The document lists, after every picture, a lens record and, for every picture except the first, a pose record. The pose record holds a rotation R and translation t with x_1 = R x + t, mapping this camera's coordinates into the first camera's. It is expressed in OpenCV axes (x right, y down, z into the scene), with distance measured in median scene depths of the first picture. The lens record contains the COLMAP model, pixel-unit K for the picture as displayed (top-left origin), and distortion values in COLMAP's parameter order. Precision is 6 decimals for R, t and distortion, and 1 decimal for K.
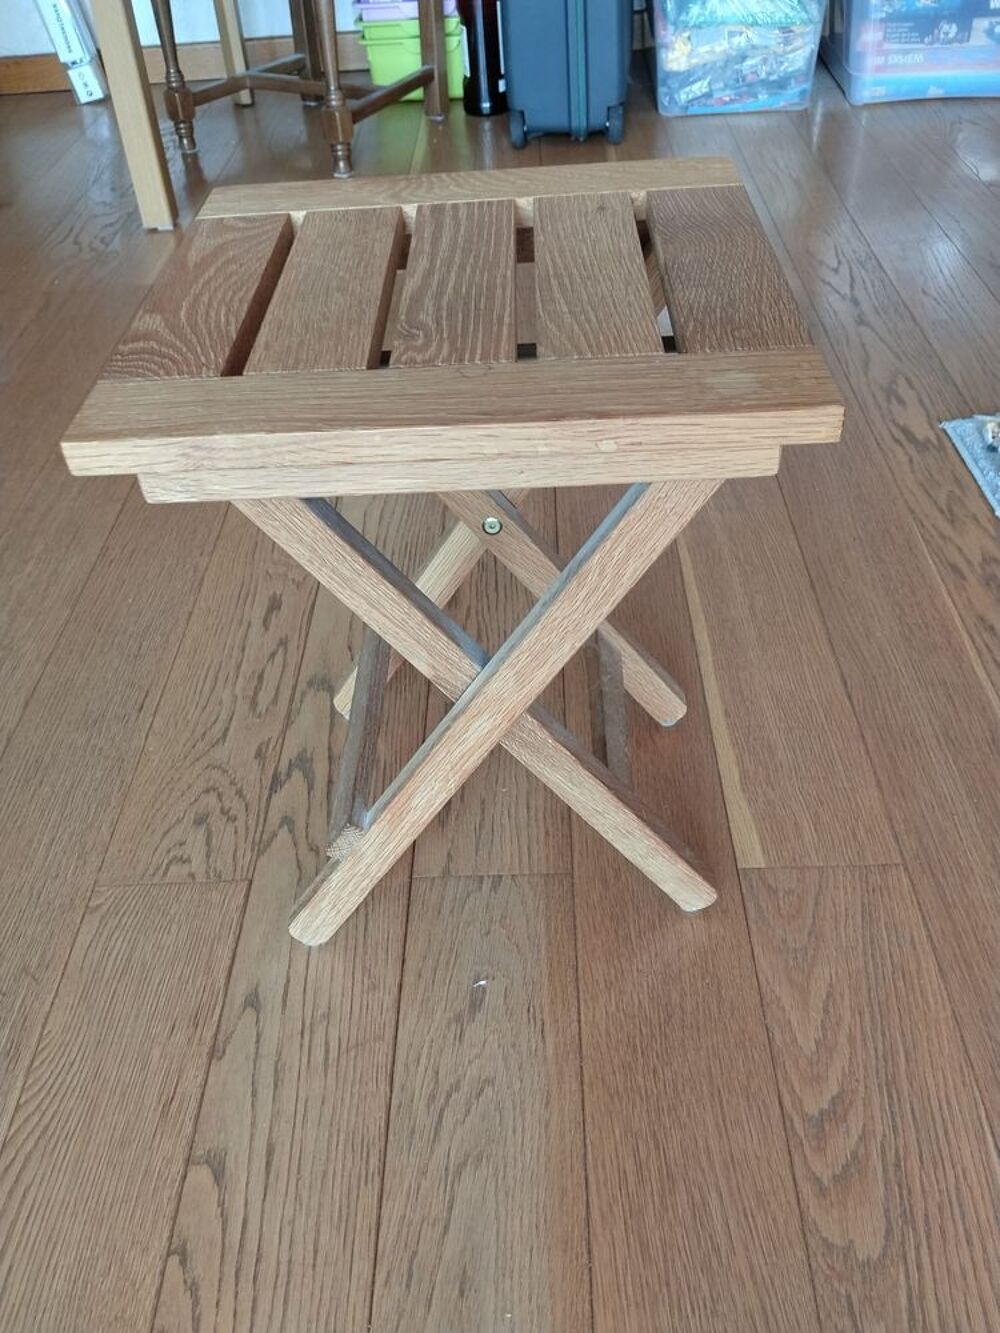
lens RADIAL K [[1166.0, 0, 498.8], [0, 1166.0, 665.3], [0, 0, 1]] dist [0.071271, -0.167760]
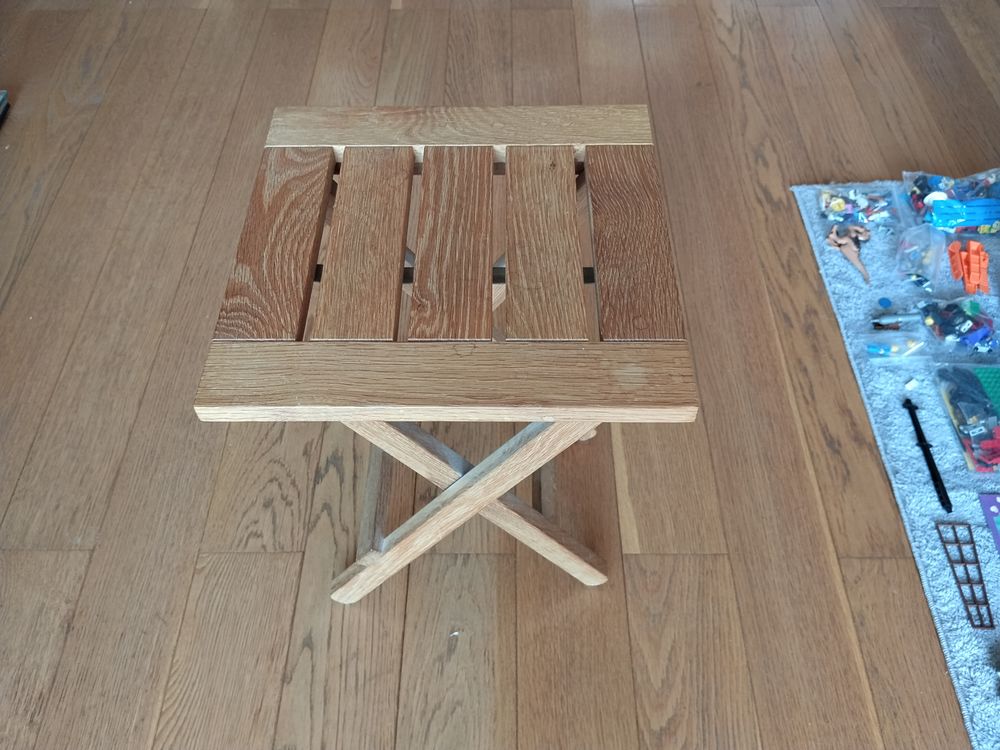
lens RADIAL K [[874.7, 0, 504.3], [0, 874.7, 377.0], [0, 0, 1]] dist [0.071271, -0.167760]
pose [[0.998401, 0.025436, 0.050484, -0.018083], [-0.035091, 0.979027, 0.200687, -0.314279], [-0.044321, -0.202137, 0.978354, -0.089960]]
